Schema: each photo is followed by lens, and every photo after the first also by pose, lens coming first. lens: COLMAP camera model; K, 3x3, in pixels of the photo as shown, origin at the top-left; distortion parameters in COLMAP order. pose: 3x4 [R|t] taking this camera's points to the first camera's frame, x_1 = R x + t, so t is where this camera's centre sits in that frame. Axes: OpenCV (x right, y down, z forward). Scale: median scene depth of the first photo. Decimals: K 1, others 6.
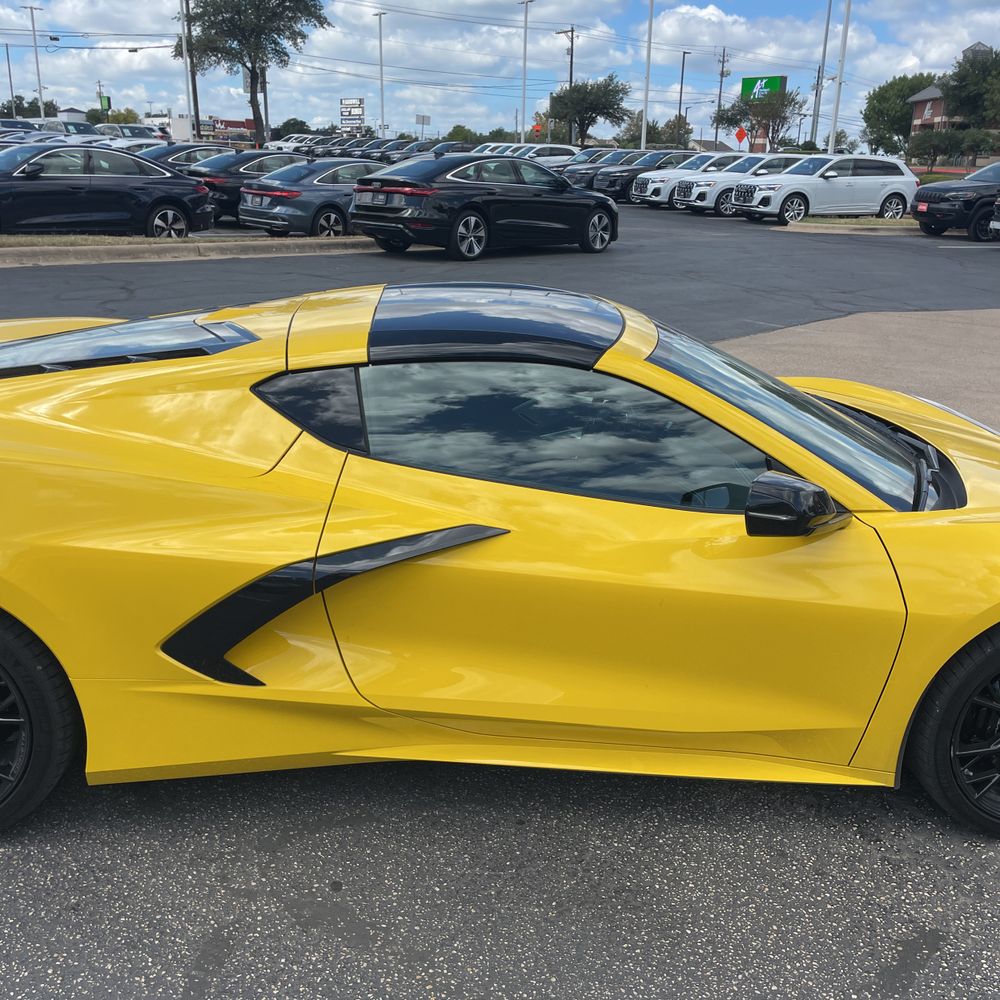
lens RADIAL K [[1022.3, 0, 510.0], [0, 1022.3, 519.8], [0, 0, 1]] dist [0.011557, 0.000000]
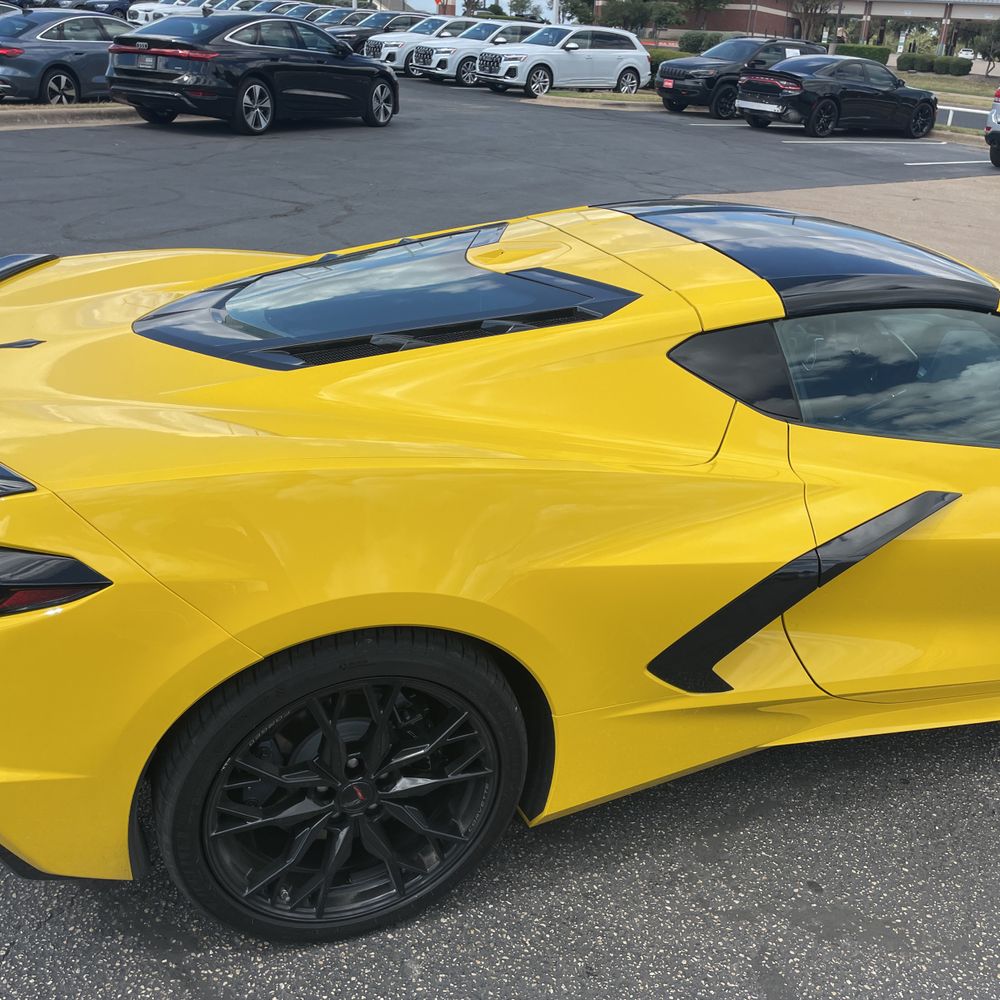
lens RADIAL K [[1022.3, 0, 516.2], [0, 1022.3, 503.0], [0, 0, 1]] dist [0.011557, 0.000000]
pose [[0.954746, -0.091518, 0.282993, -0.084182], [0.061301, 0.991603, 0.113862, -0.014615], [-0.291037, -0.091362, 0.952339, 0.027184]]
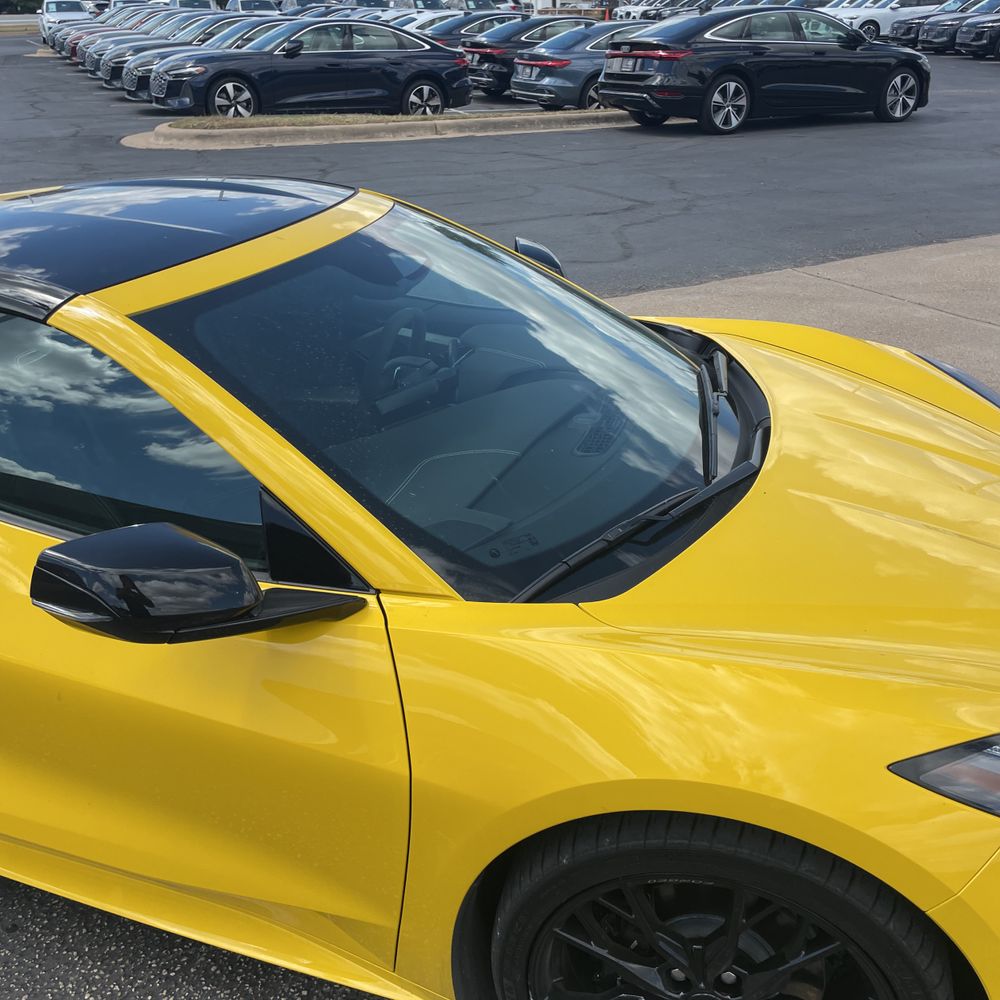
lens RADIAL K [[1022.3, 0, 485.0], [0, 1022.3, 513.8], [0, 0, 1]] dist [0.011557, 0.000000]
pose [[0.935406, 0.111919, -0.335396, 0.077906], [-0.075240, 0.989862, 0.120466, -0.017133], [0.345478, -0.087450, 0.934343, 0.061826]]
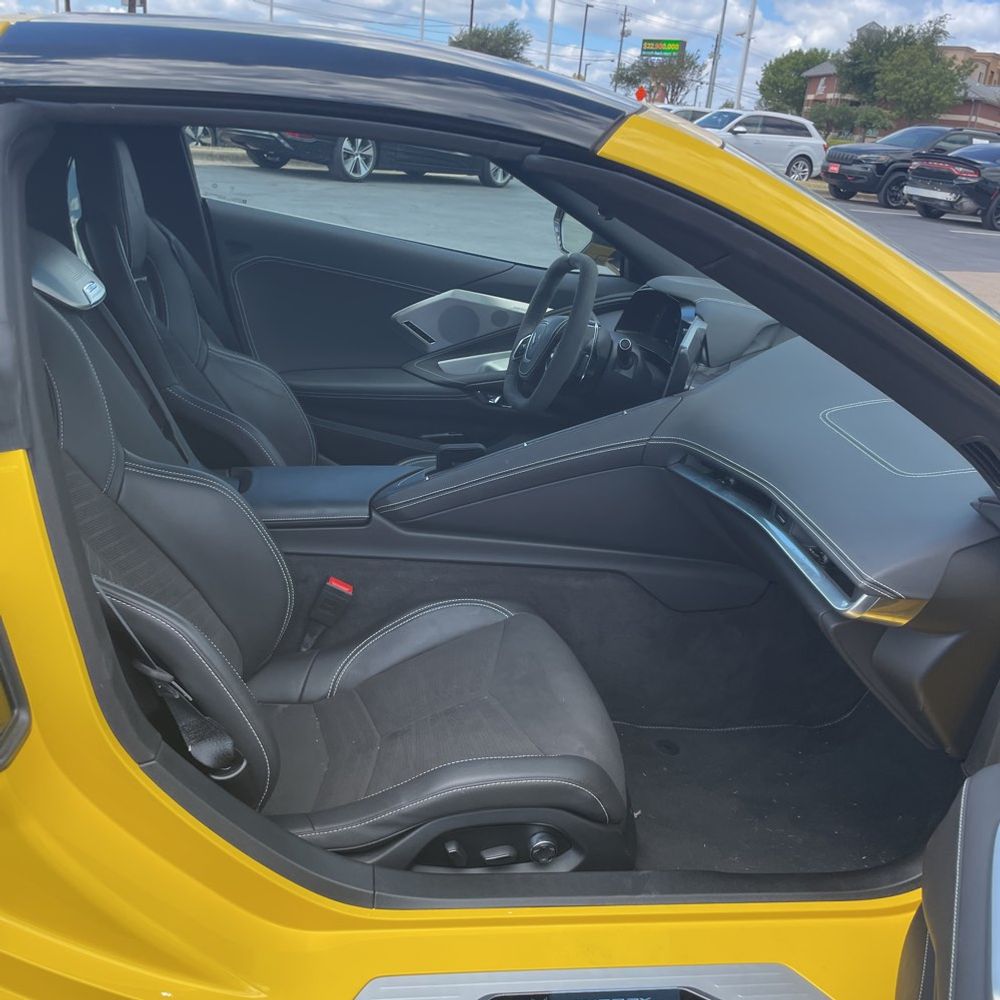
lens RADIAL K [[1022.3, 0, 509.4], [0, 1022.3, 505.2], [0, 0, 1]] dist [0.011557, 0.000000]
pose [[0.992798, 0.034650, 0.114682, 0.000966], [-0.037880, 0.998941, 0.026108, -0.003050], [-0.113656, -0.030264, 0.993059, 0.080265]]
